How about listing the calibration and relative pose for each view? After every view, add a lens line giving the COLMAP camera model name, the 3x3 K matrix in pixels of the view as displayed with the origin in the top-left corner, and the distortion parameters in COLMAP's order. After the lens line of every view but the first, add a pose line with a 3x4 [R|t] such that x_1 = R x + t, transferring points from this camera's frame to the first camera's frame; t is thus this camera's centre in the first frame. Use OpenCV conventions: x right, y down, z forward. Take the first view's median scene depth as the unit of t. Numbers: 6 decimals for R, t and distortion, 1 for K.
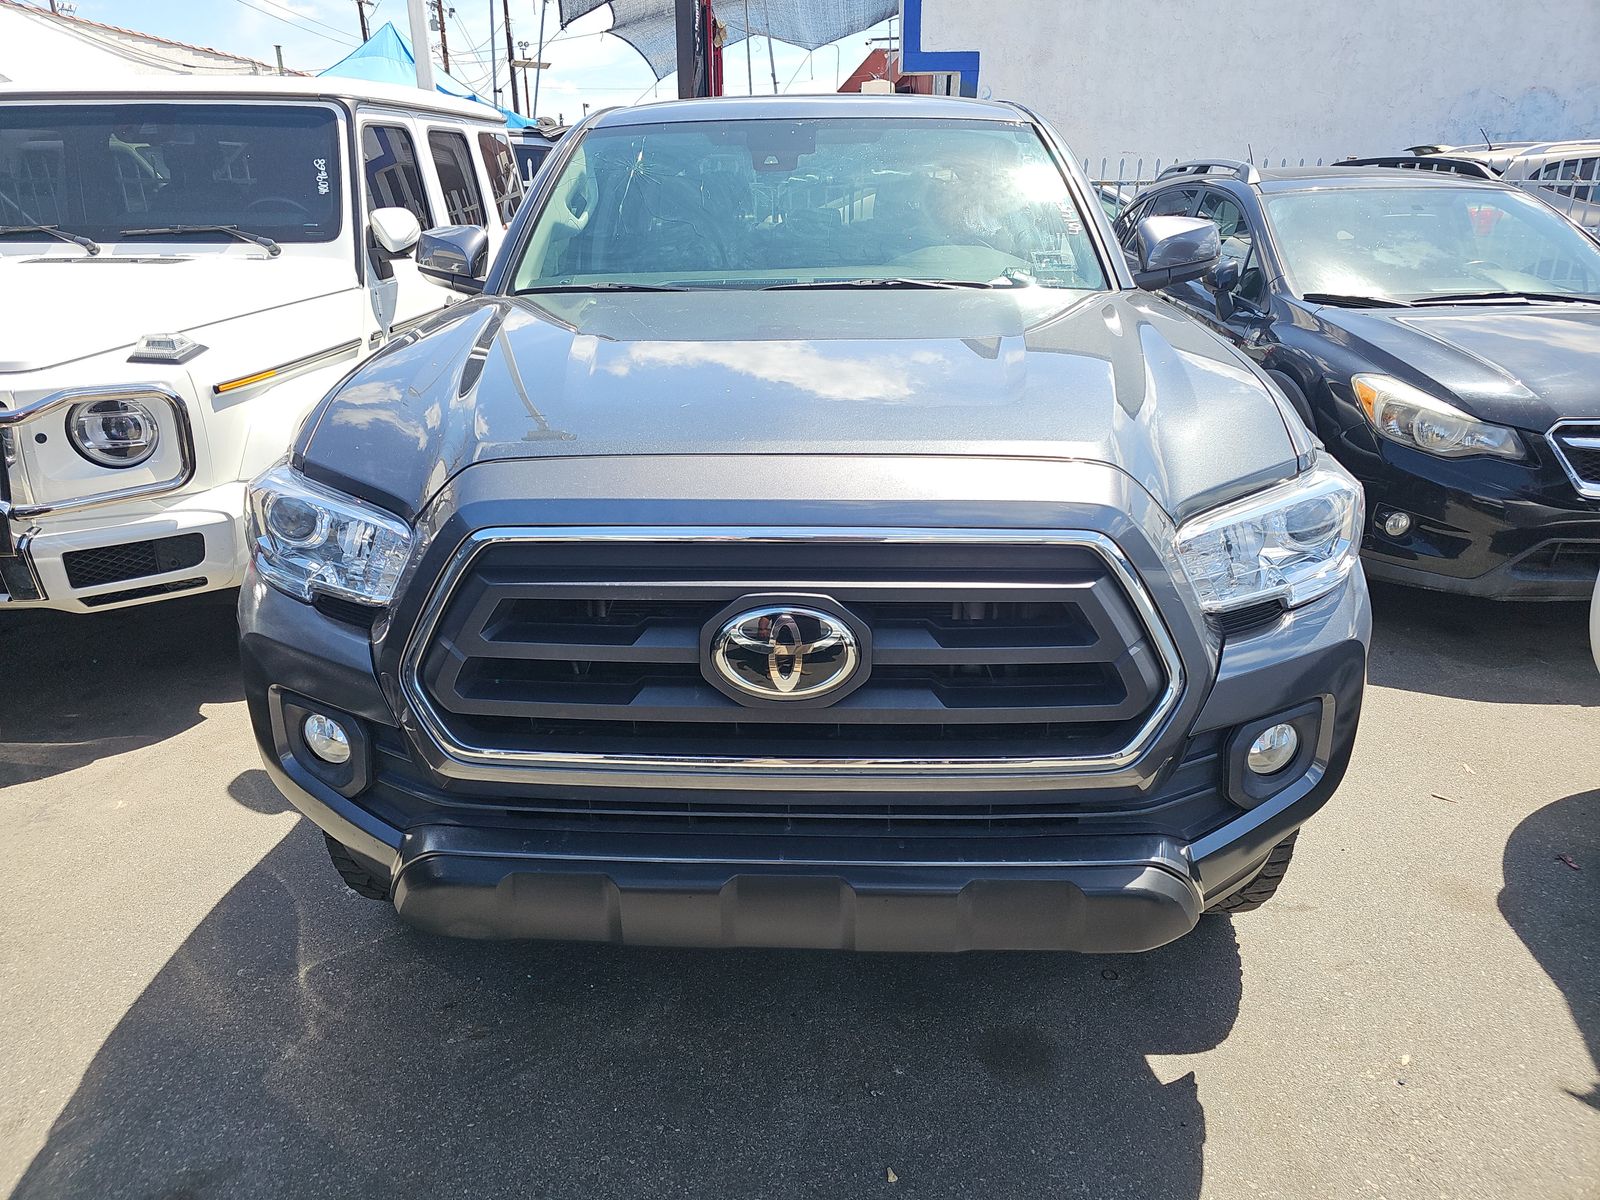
lens RADIAL K [[1074.2, 0, 798.4], [0, 1074.2, 595.5], [0, 0, 1]] dist [-0.001577, -0.006455]
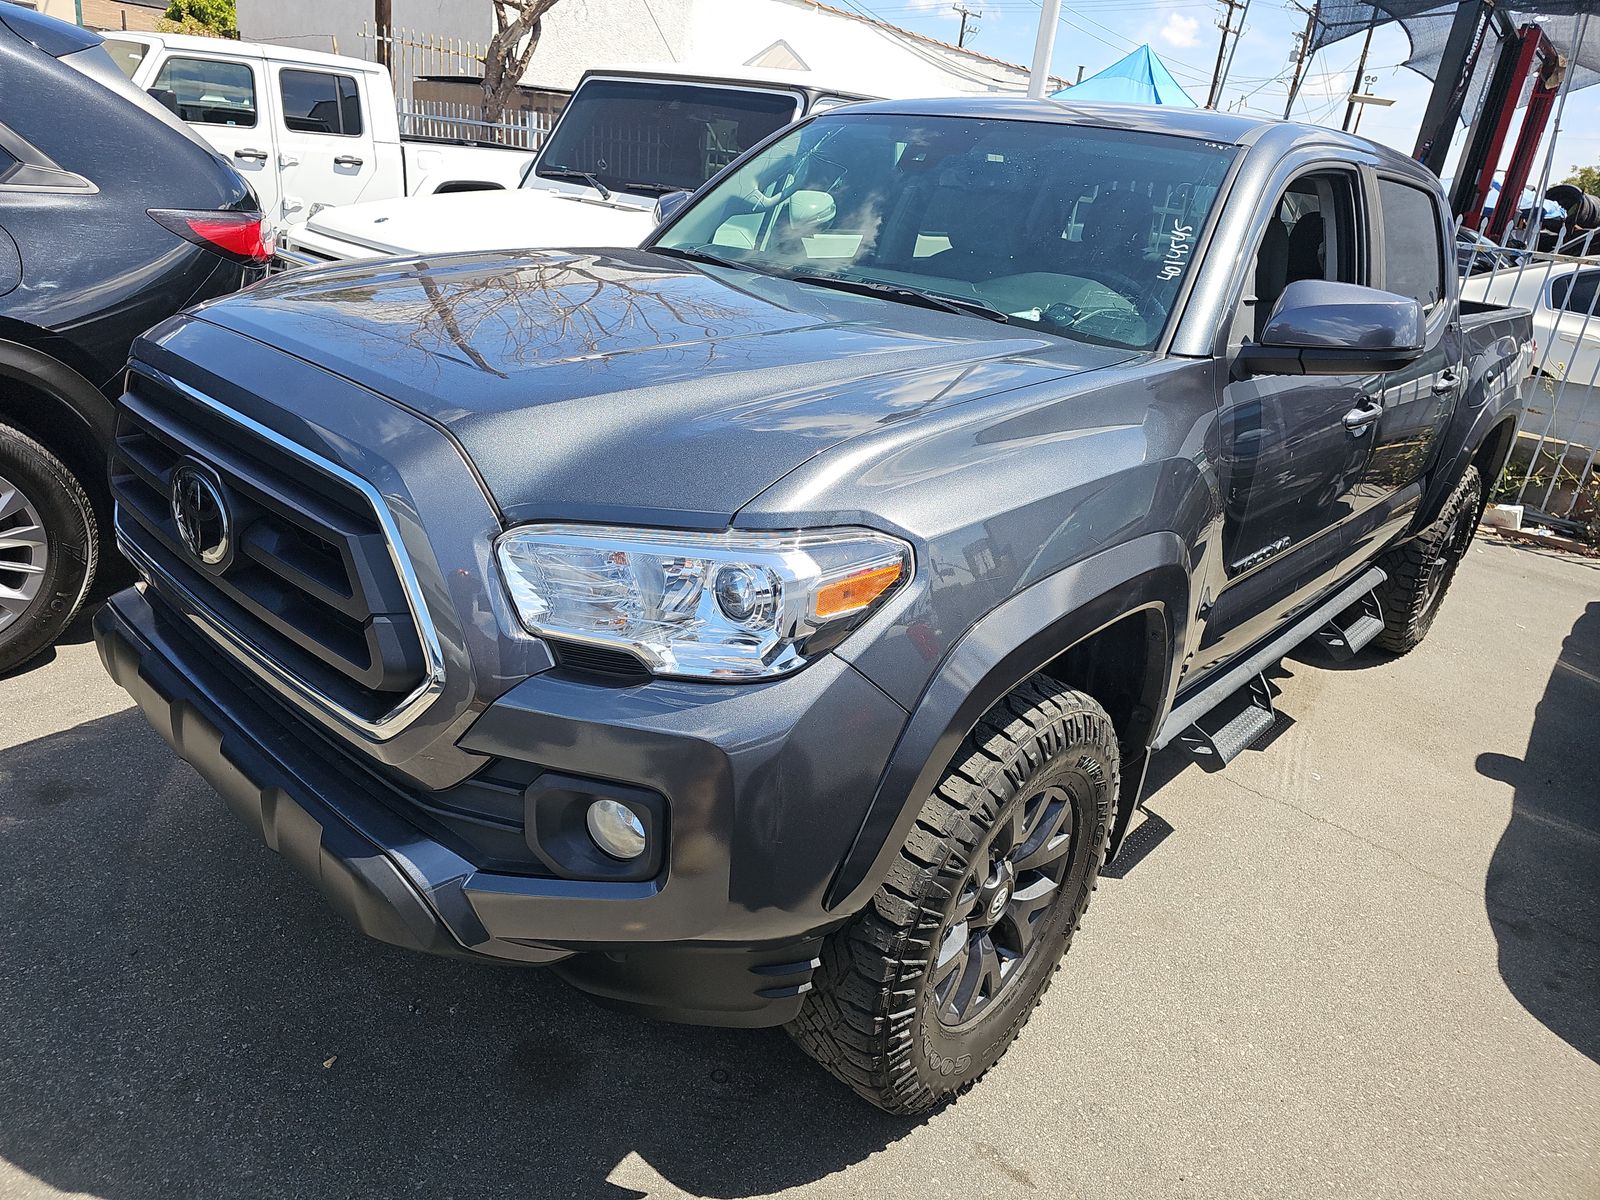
lens RADIAL K [[1074.2, 0, 795.7], [0, 1074.2, 605.6], [0, 0, 1]] dist [-0.001577, -0.006455]
pose [[0.748955, 0.325321, -0.577263, 0.109415], [-0.334902, 0.937566, 0.093862, -0.016708], [0.571757, 0.123028, 0.811146, 0.042205]]
